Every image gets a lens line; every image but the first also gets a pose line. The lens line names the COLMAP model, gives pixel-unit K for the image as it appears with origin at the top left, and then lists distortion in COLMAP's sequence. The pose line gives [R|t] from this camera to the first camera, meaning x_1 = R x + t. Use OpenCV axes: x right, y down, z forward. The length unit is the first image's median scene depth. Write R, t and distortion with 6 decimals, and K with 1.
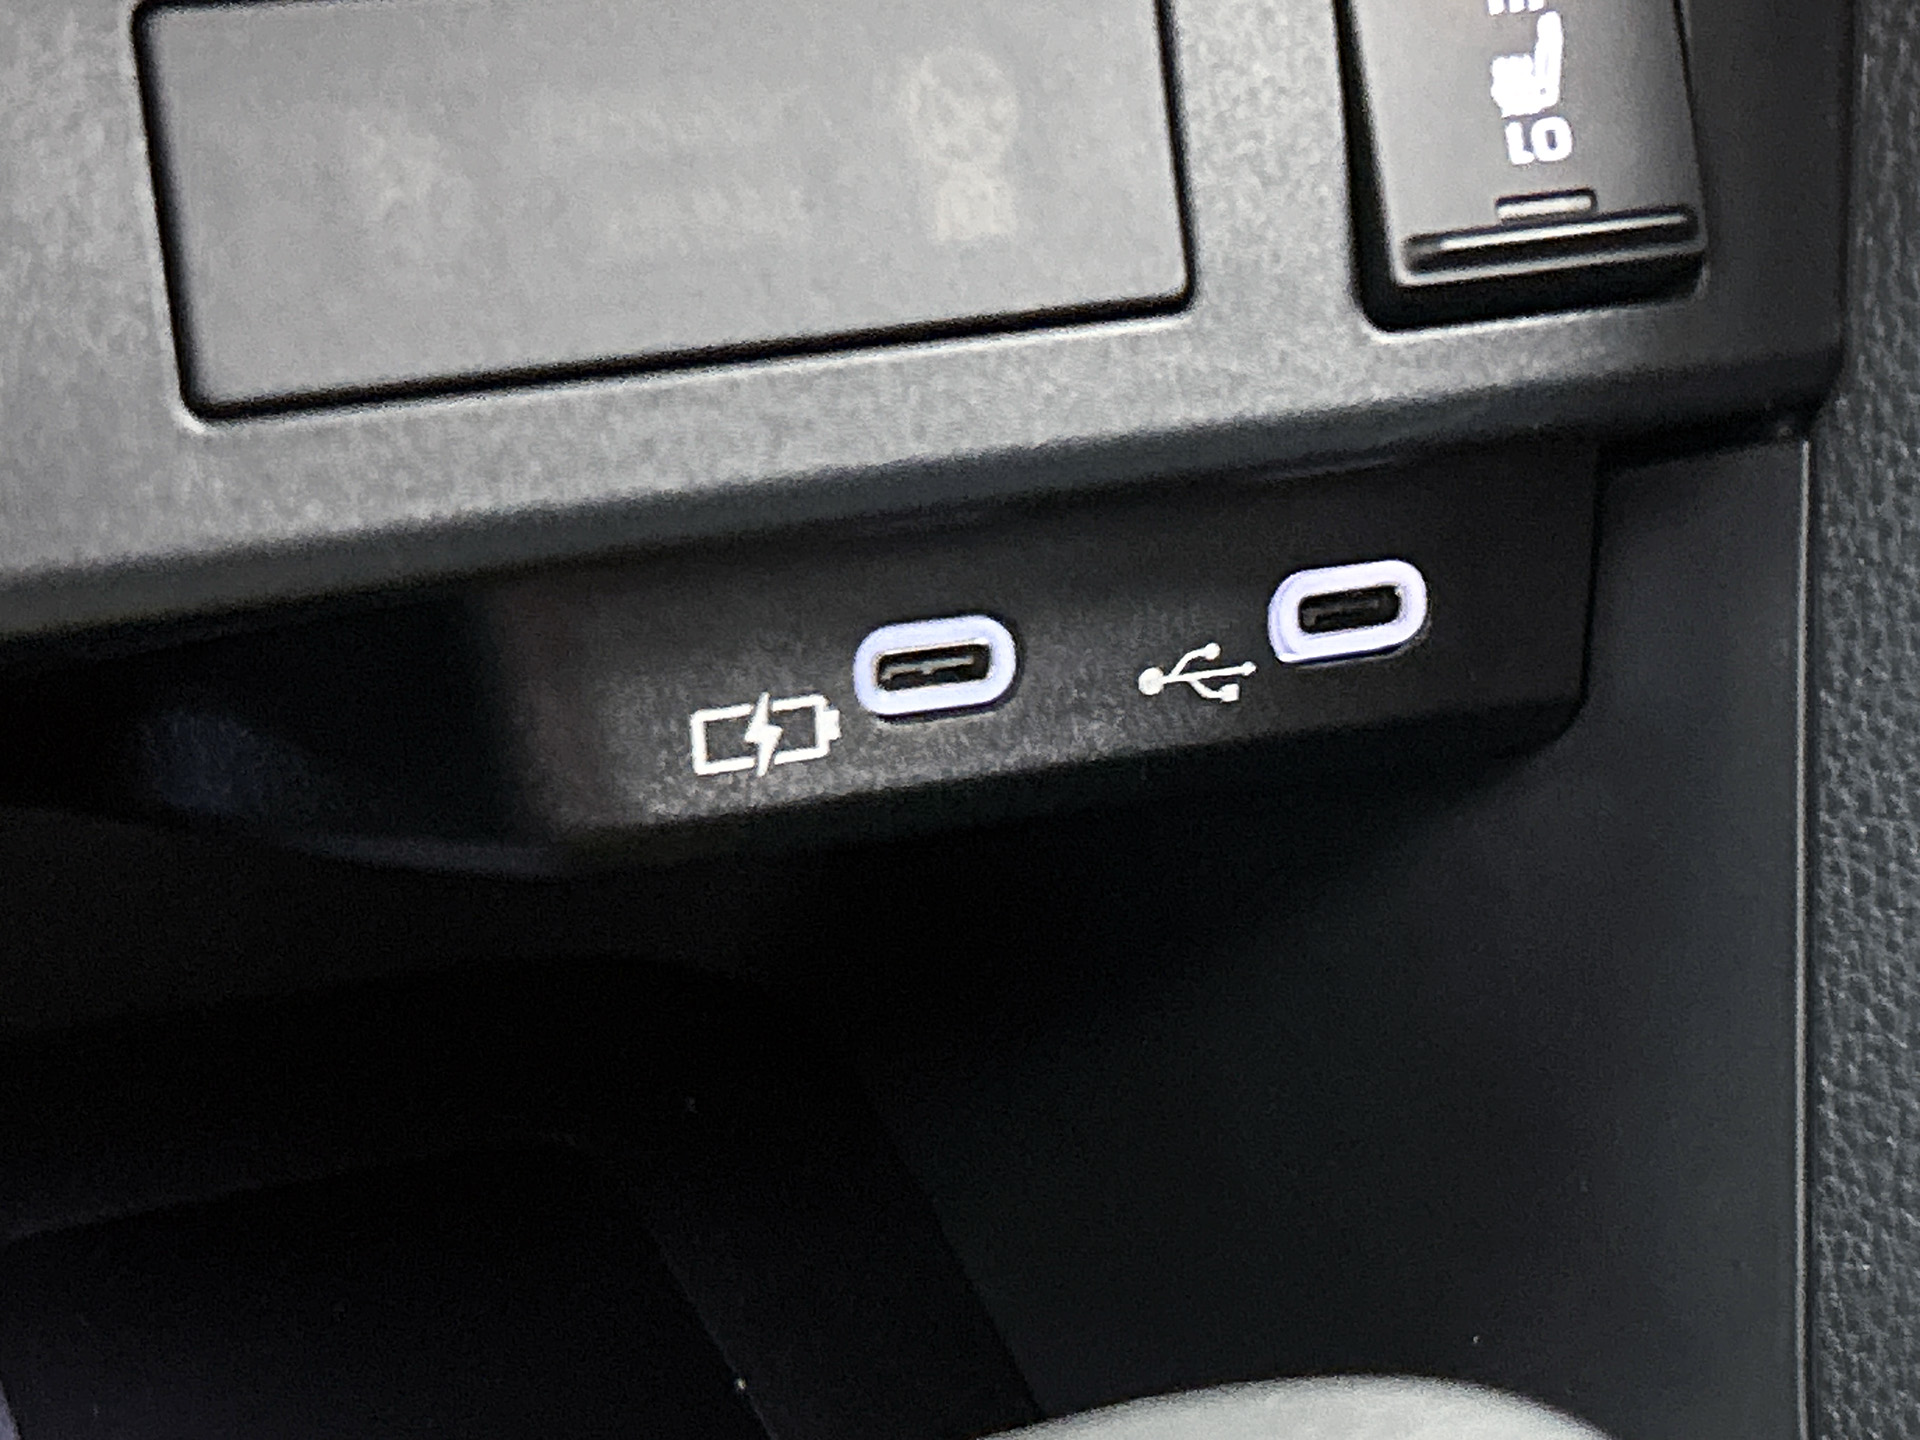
lens RADIAL K [[4091.5, 0, 960.0], [0, 4091.5, 720.0], [0, 0, 1]] dist [0.093286, -0.004728]
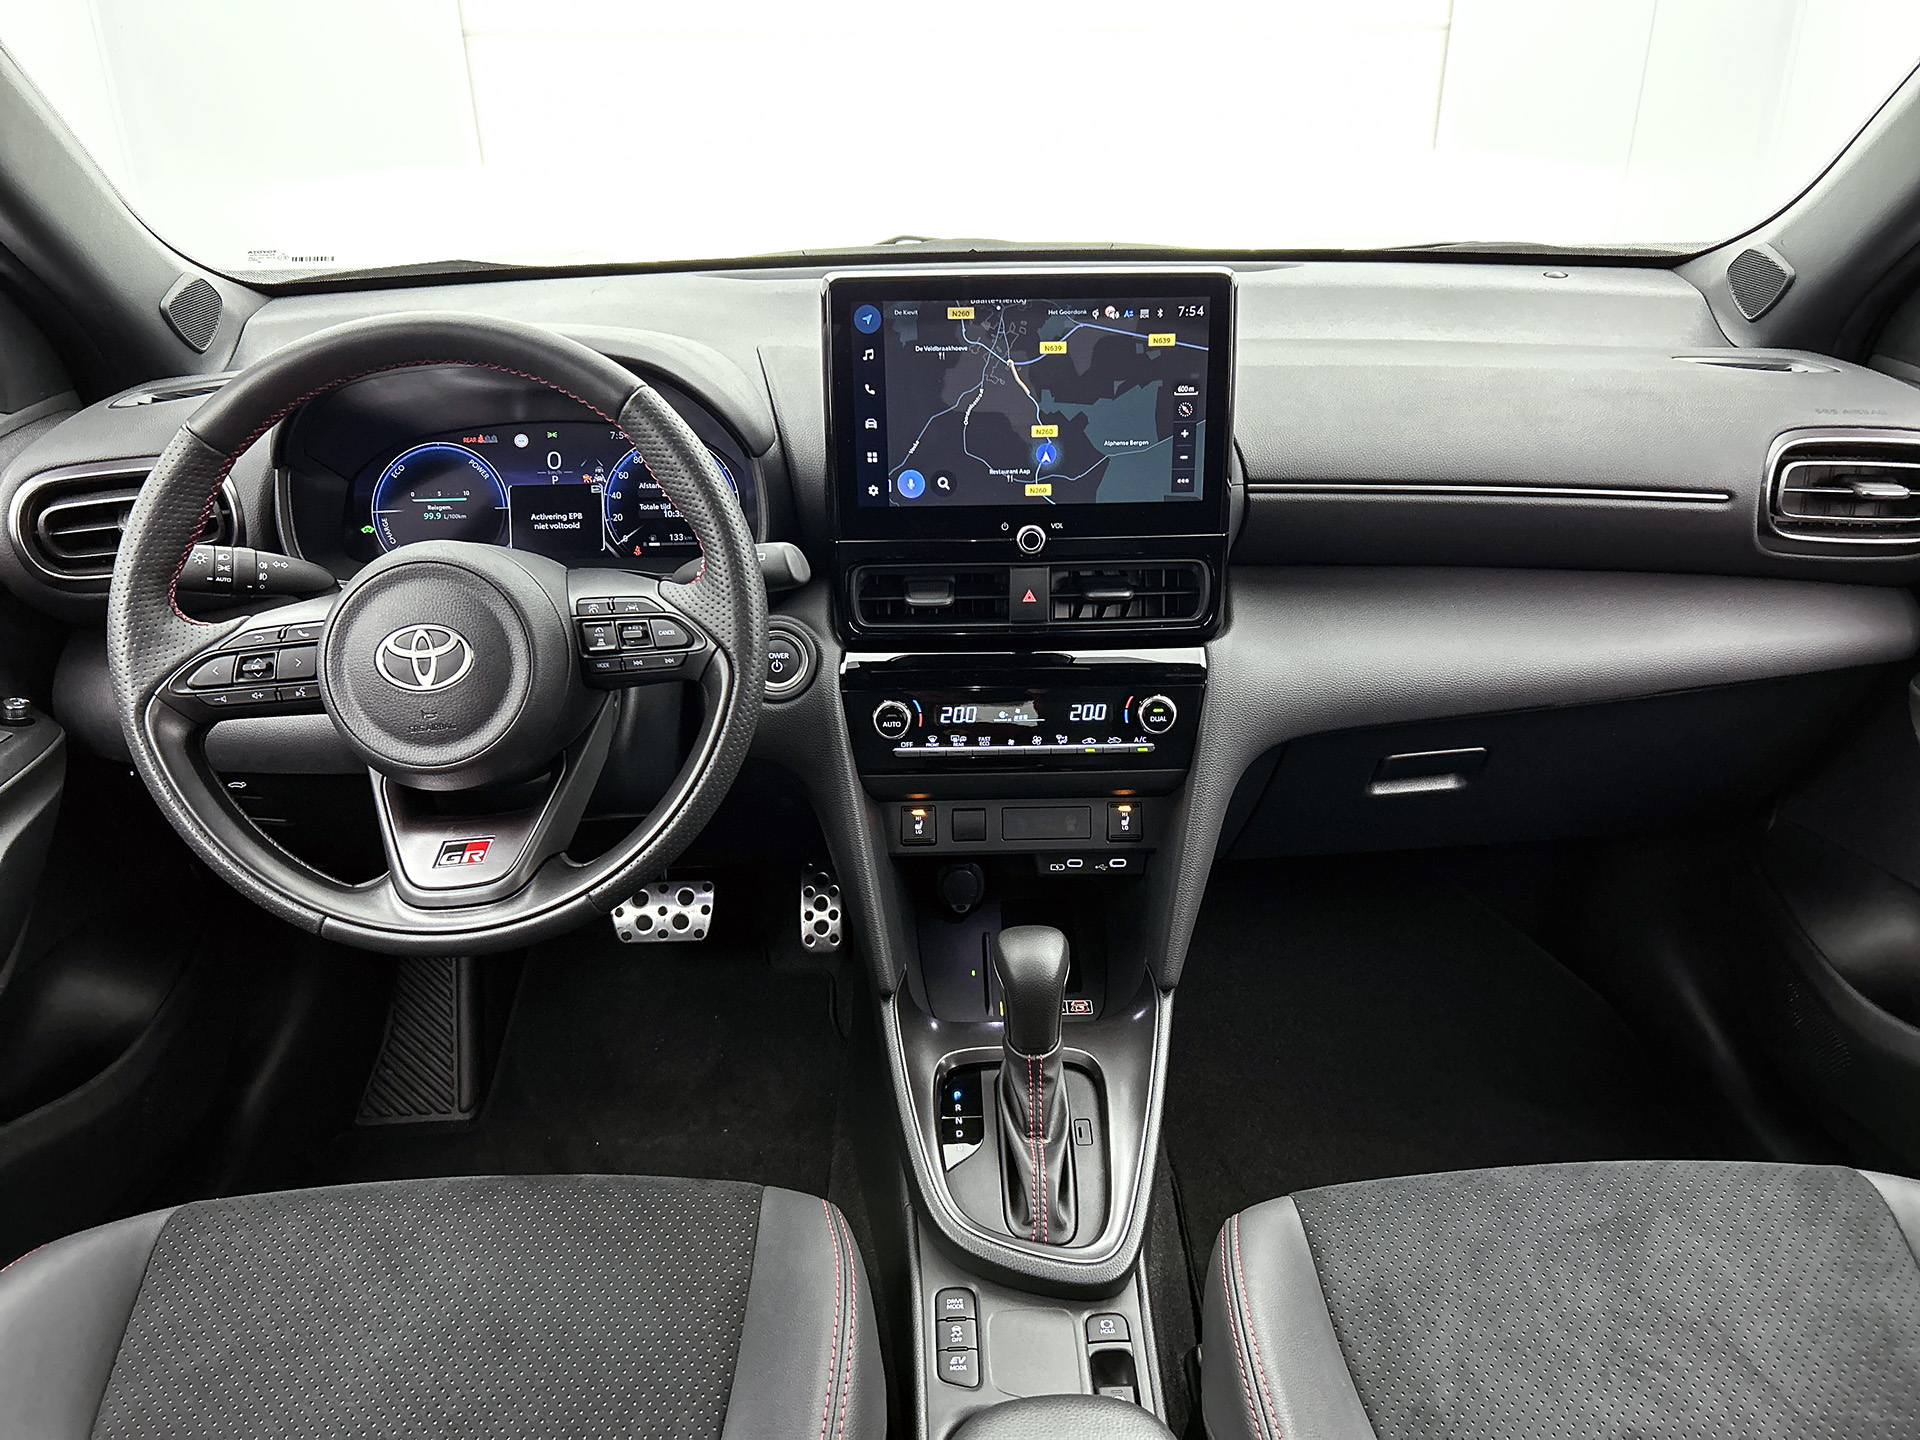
lens RADIAL K [[1439.5, 0, 960.0], [0, 1439.5, 720.0], [0, 0, 1]] dist [0.141628, -0.288884]
pose [[0.913568, 0.127146, -0.386299, 1.190112], [-0.125746, 0.991638, 0.029009, -0.480080], [0.386757, 0.022073, 0.921917, -2.765143]]
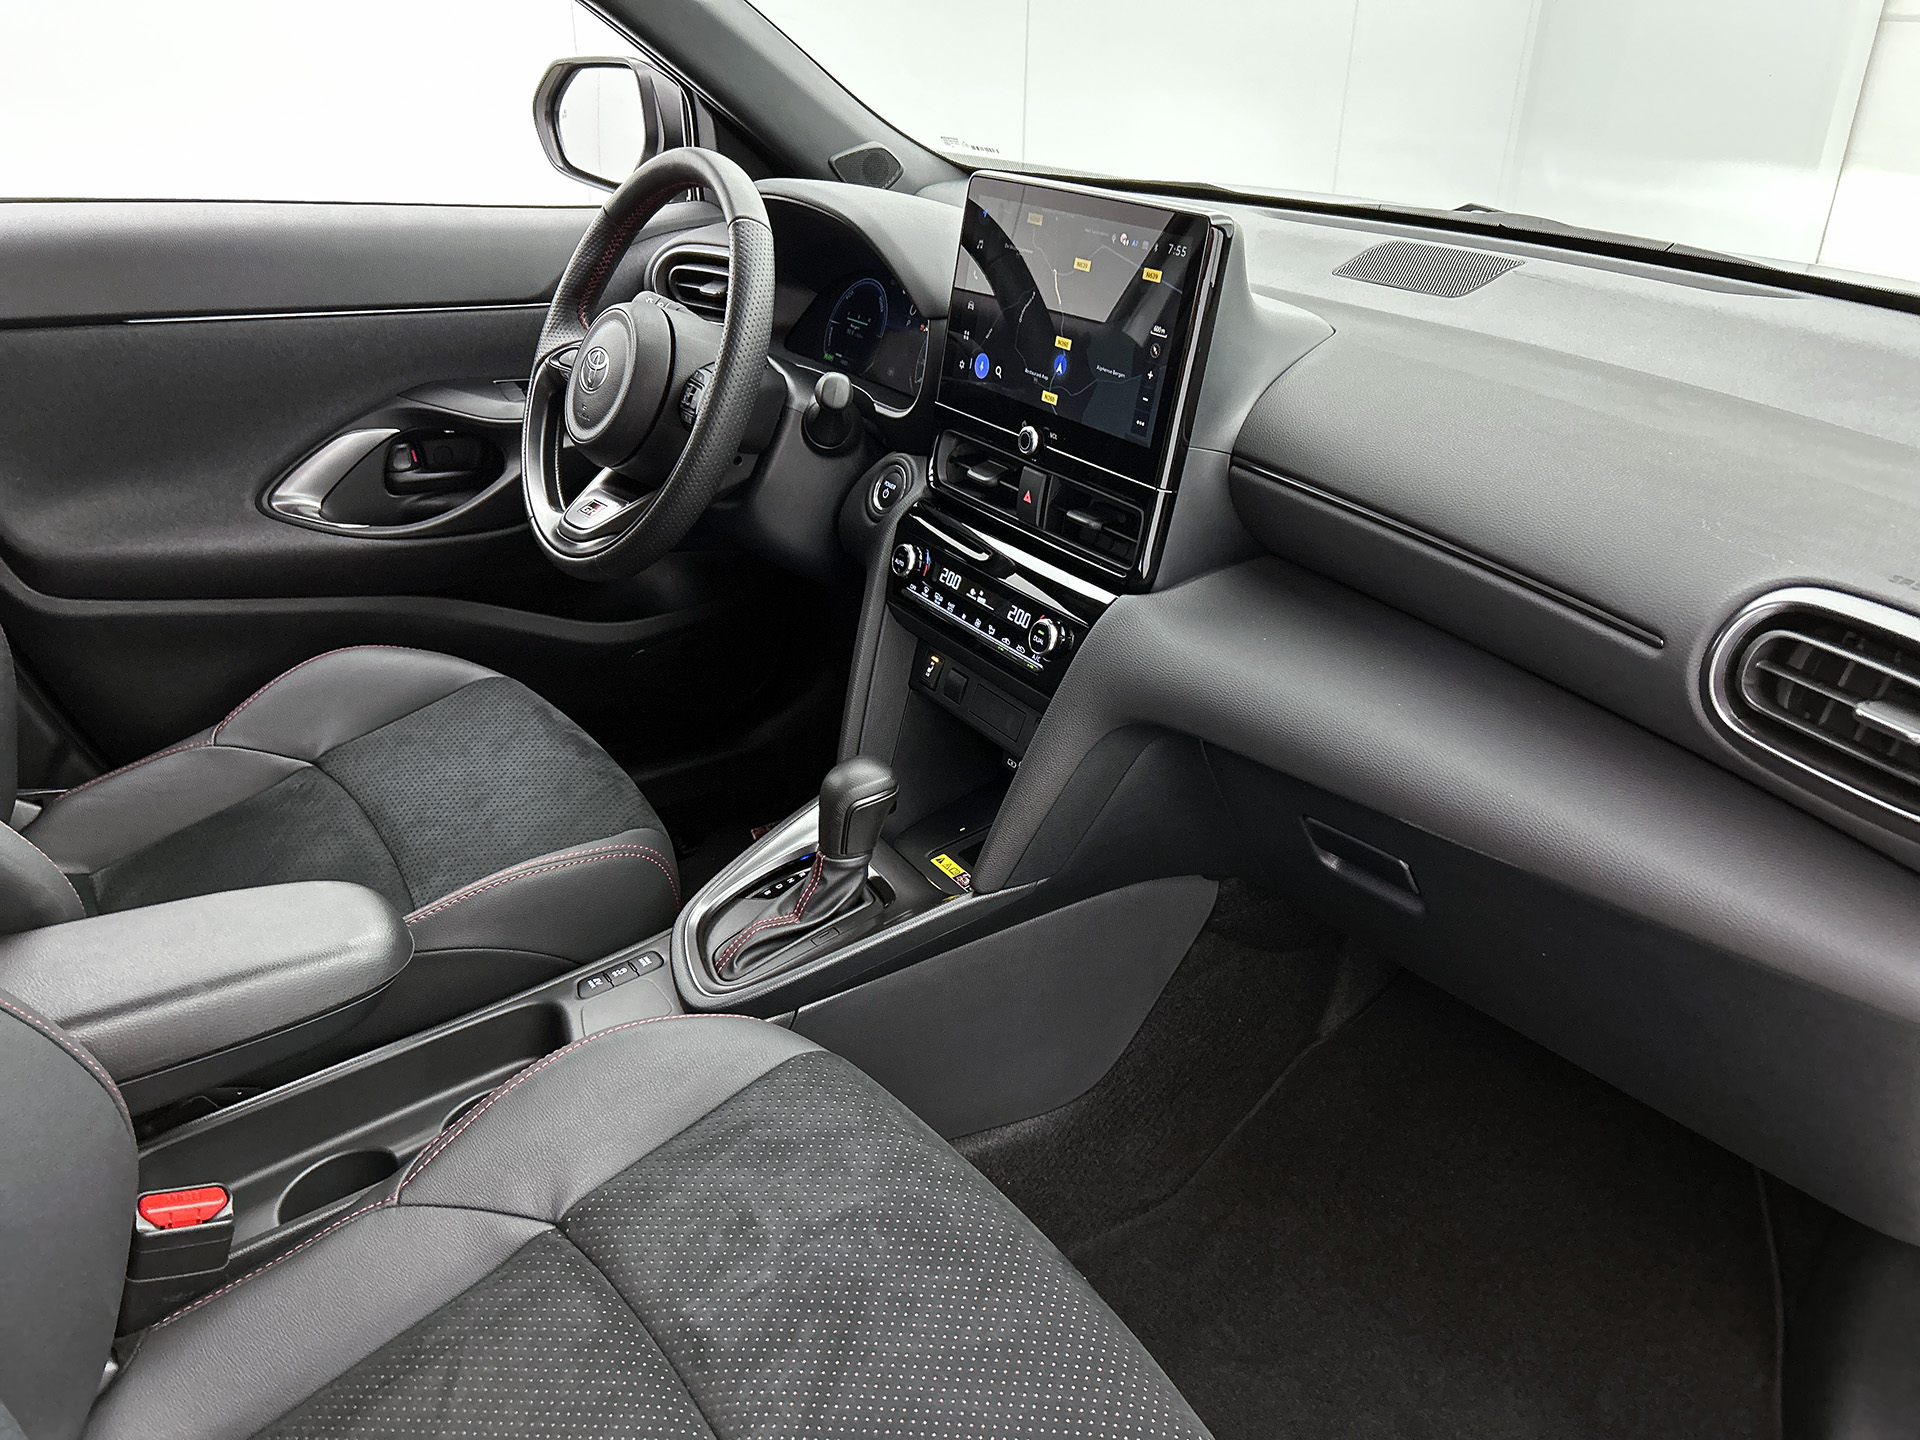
lens RADIAL K [[1445.7, 0, 960.0], [0, 1445.7, 720.0], [0, 0, 1]] dist [0.048657, -0.063632]
pose [[0.146902, 0.399983, -0.904673, 3.653444], [-0.431517, 0.848891, 0.305249, -1.314824], [0.890064, 0.345540, 0.297303, -0.408005]]
